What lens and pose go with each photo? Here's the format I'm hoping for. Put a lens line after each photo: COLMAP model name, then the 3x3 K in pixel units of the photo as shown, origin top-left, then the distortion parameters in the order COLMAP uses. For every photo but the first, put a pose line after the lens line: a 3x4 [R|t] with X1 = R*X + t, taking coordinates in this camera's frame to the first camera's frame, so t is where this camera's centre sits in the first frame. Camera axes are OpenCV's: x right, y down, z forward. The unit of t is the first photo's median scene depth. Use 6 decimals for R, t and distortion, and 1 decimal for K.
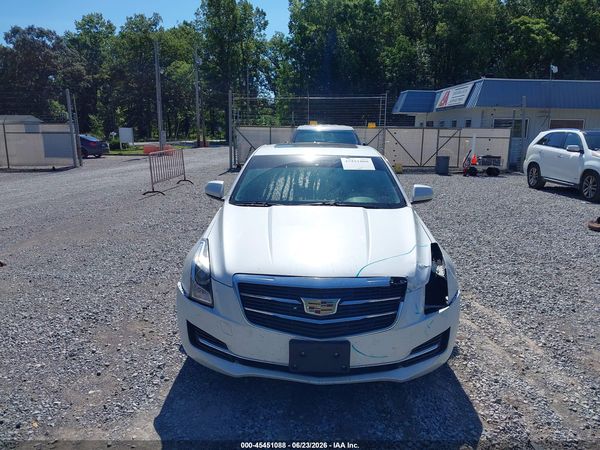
lens RADIAL K [[471.7, 0, 295.0], [0, 471.7, 224.2], [0, 0, 1]] dist [0.025790, -0.044718]
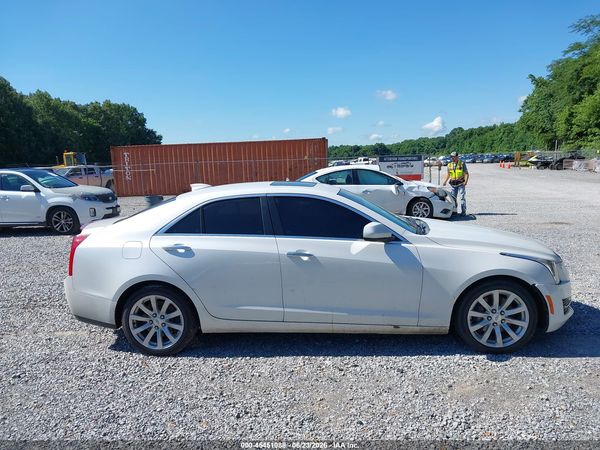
lens RADIAL K [[471.7, 0, 295.3], [0, 471.7, 225.4], [0, 0, 1]] dist [0.025790, -0.044718]
pose [[0.046789, -0.144286, 0.988429, -0.271765], [0.226945, 0.965172, 0.130148, -0.060336], [-0.972783, 0.218229, 0.077905, 0.274399]]
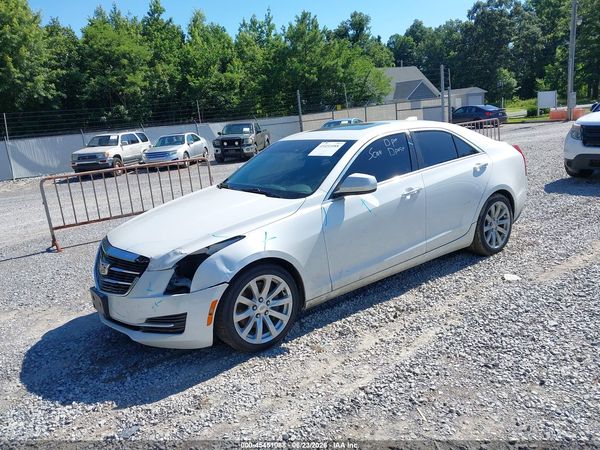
lens RADIAL K [[471.7, 0, 299.7], [0, 471.7, 226.2], [0, 0, 1]] dist [0.025790, -0.044718]
pose [[0.616944, 0.116239, -0.778375, 0.222070], [-0.058461, 0.993069, 0.101964, -0.017228], [0.784833, -0.017401, 0.619464, 0.094147]]
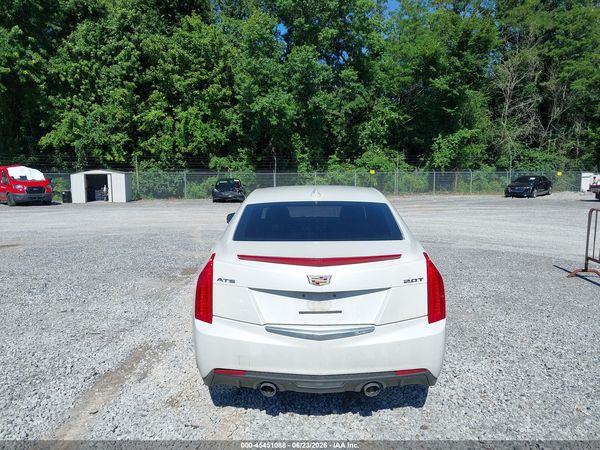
lens RADIAL K [[471.7, 0, 297.6], [0, 471.7, 224.9], [0, 0, 1]] dist [0.025790, -0.044718]
pose [[-0.999774, 0.000438, -0.021244, 0.020829], [-0.005918, 0.954494, 0.298172, -0.111598], [0.020408, 0.298231, -0.954276, 0.575614]]
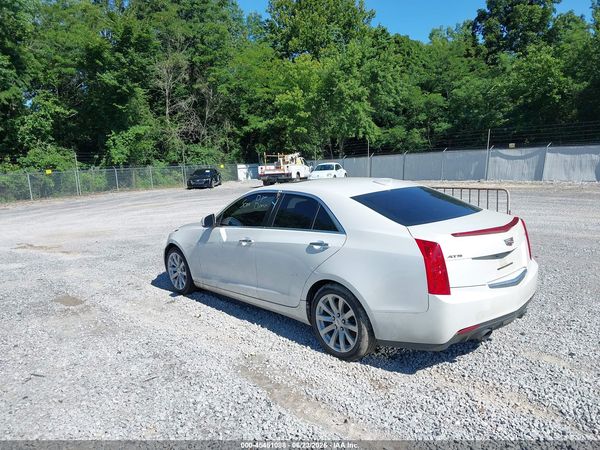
lens RADIAL K [[471.7, 0, 289.3], [0, 471.7, 225.6], [0, 0, 1]] dist [0.025790, -0.044718]
pose [[-0.738716, 0.118680, -0.663486, 0.236088], [-0.089669, 0.958322, 0.271255, -0.102444], [0.668025, 0.259875, -0.697286, 0.507182]]
